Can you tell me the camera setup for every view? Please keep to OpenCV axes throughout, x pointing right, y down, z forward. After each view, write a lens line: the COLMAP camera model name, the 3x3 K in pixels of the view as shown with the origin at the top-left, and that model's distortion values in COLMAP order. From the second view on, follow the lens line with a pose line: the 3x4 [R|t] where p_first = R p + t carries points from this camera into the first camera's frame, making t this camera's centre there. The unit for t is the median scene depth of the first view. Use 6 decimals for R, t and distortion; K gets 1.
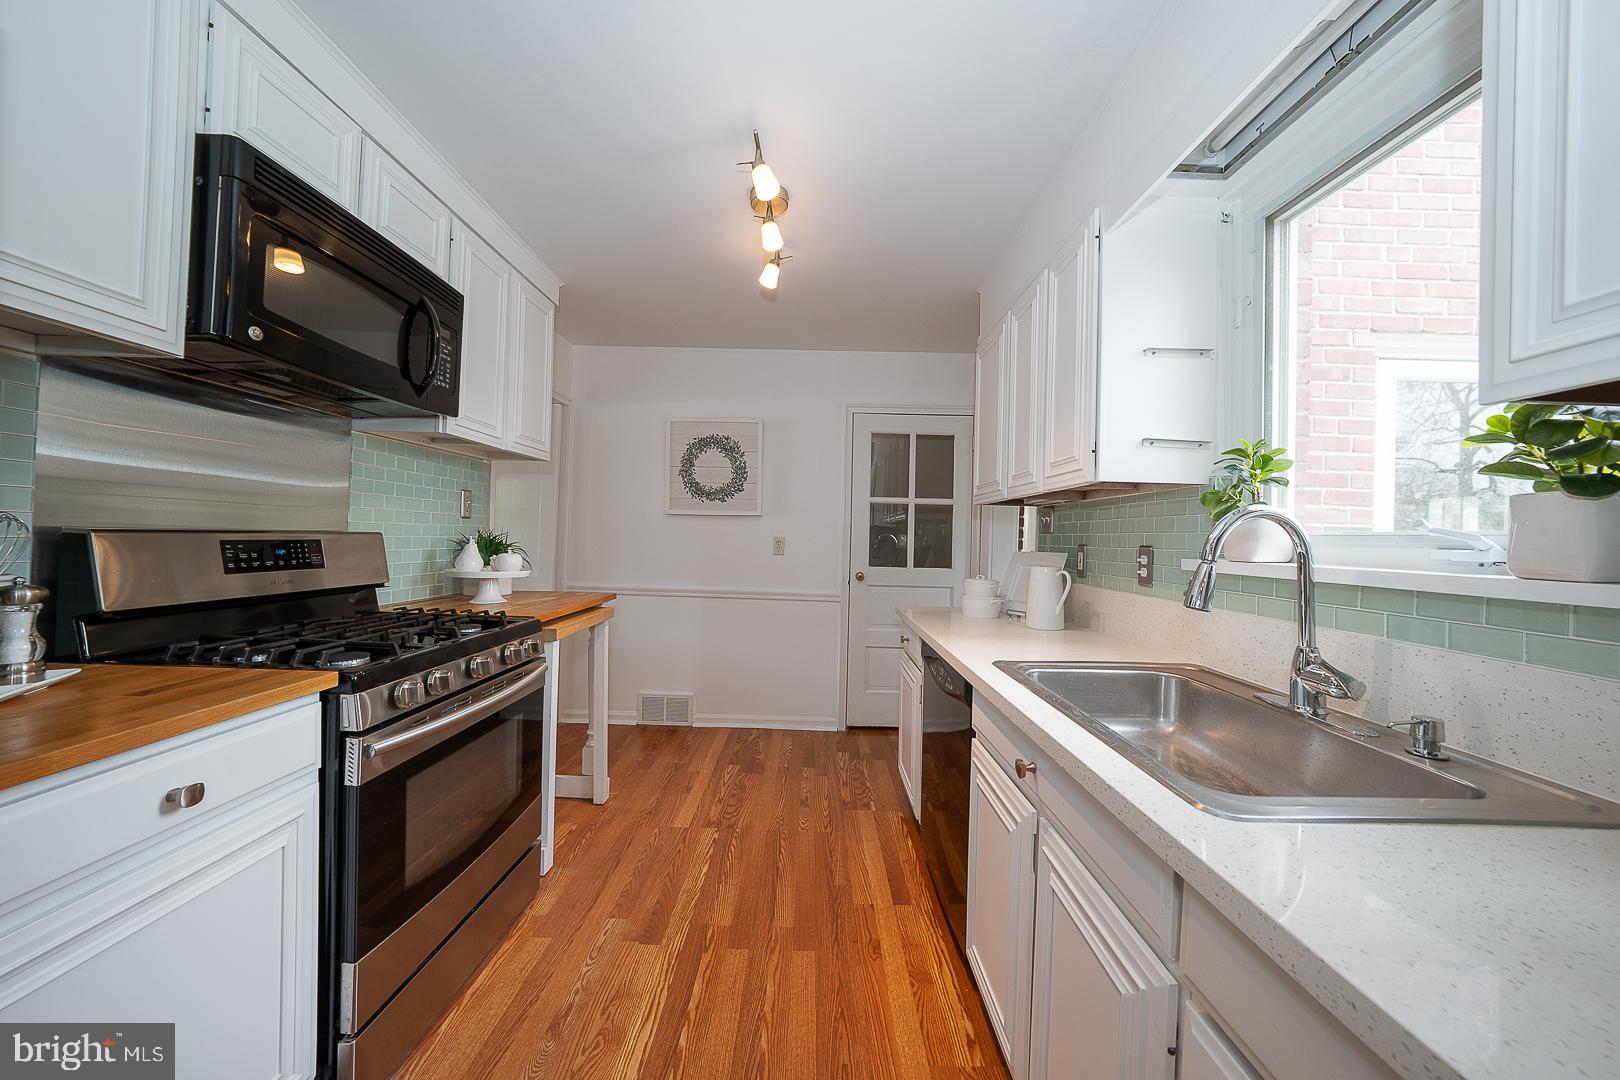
lens RADIAL K [[555.6, 0, 810.6], [0, 555.6, 534.4], [0, 0, 1]] dist [-0.029703, 0.007019]
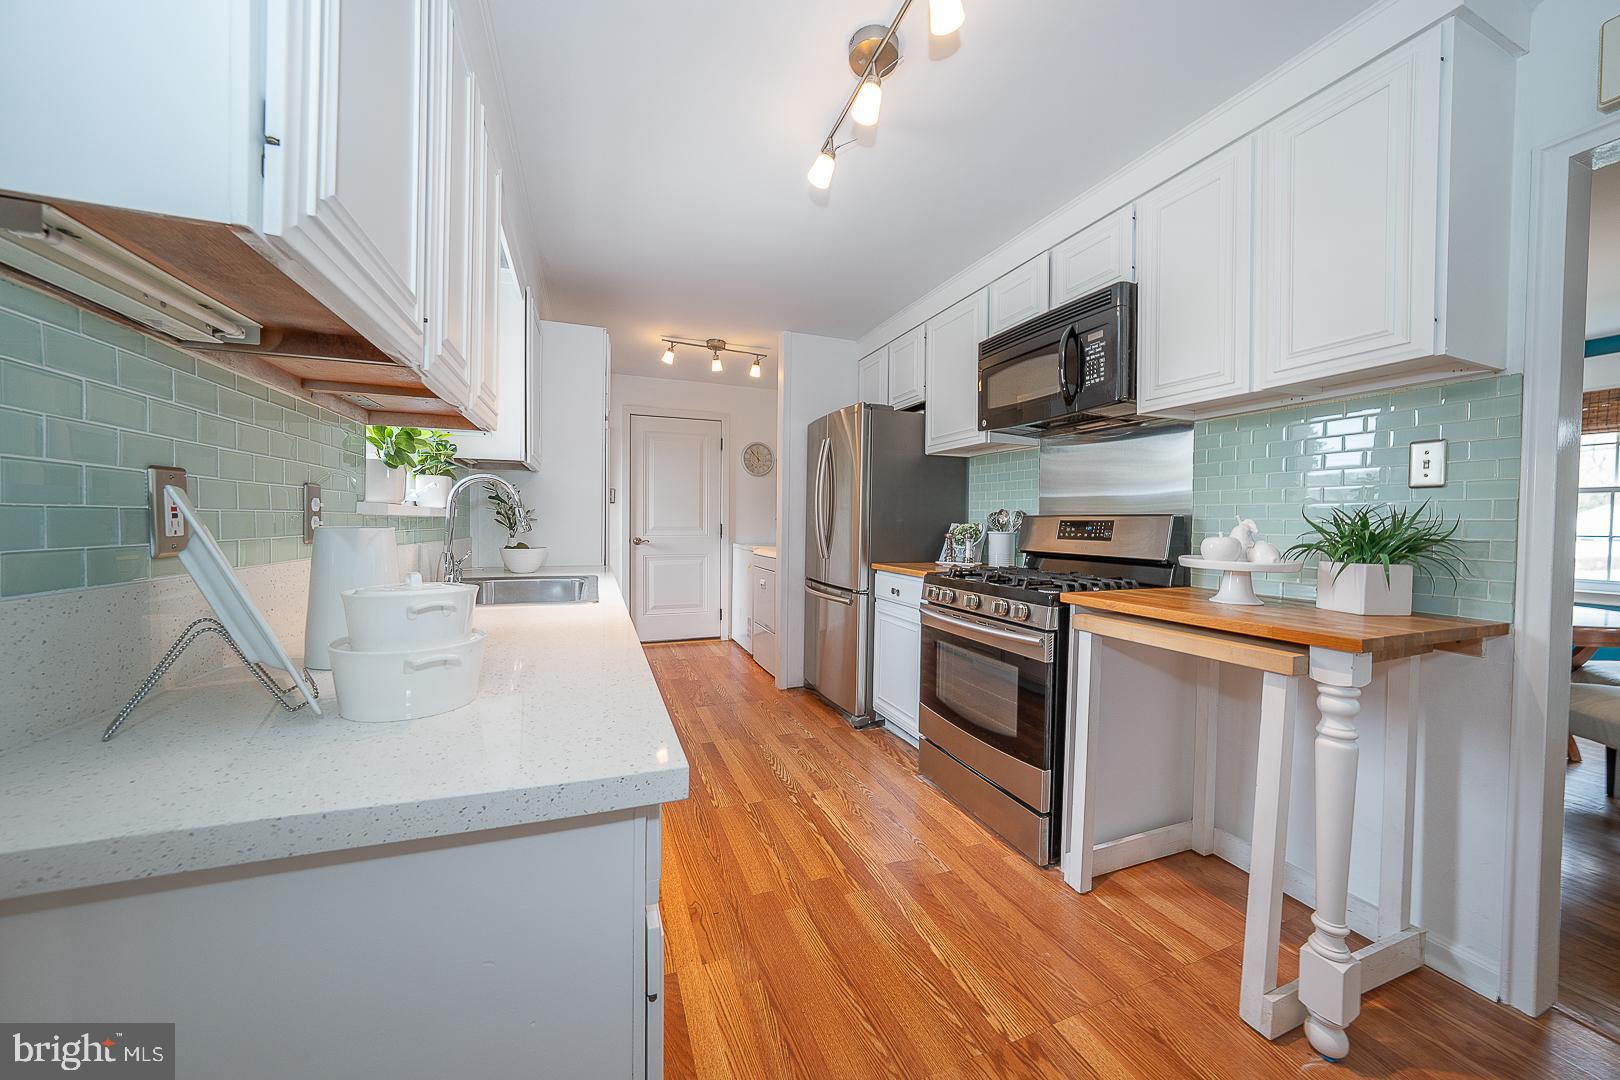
lens RADIAL K [[555.6, 0, 810.6], [0, 555.6, 534.4], [0, 0, 1]] dist [-0.029703, 0.007019]
pose [[-0.927847, -0.027734, -0.371928, 0.345474], [-0.033035, 0.999423, 0.007888, 0.064299], [0.371495, 0.019605, -0.928228, 2.191853]]
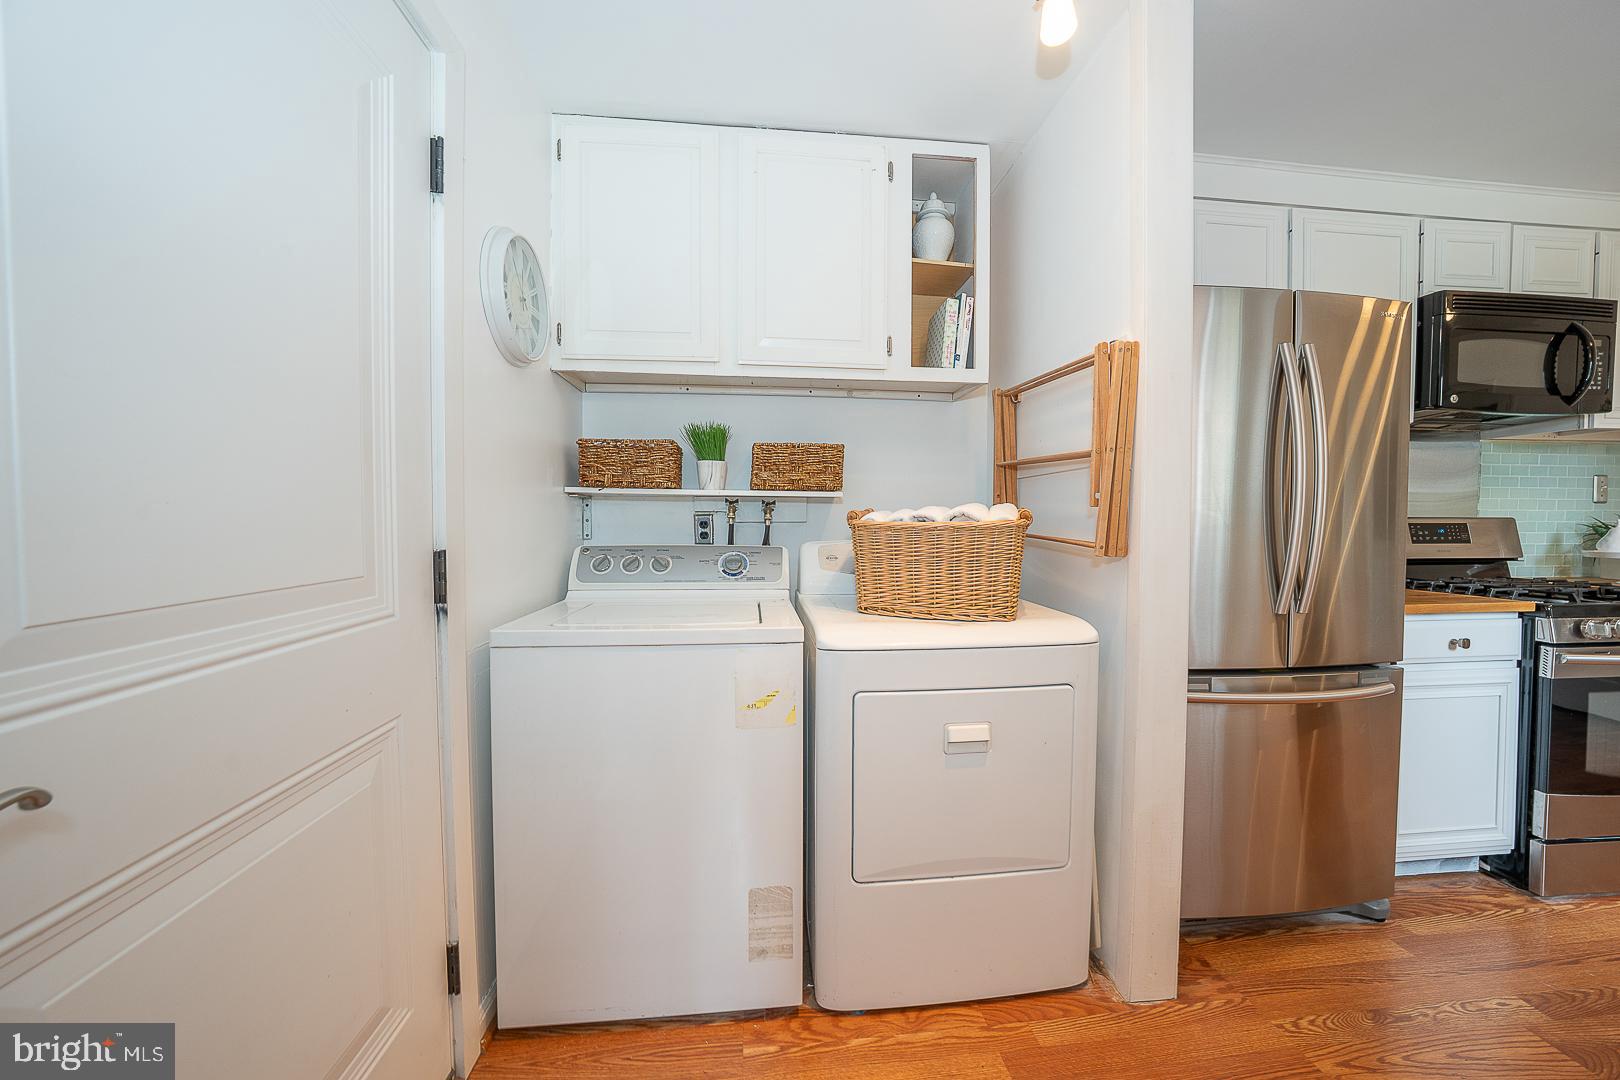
lens RADIAL K [[555.6, 0, 810.6], [0, 555.6, 534.4], [0, 0, 1]] dist [-0.029703, 0.007019]
pose [[0.105398, -0.001114, -0.994429, 0.340109], [0.007612, 0.999971, -0.000313, 0.028806], [0.994401, -0.007537, 0.105404, -0.916082]]
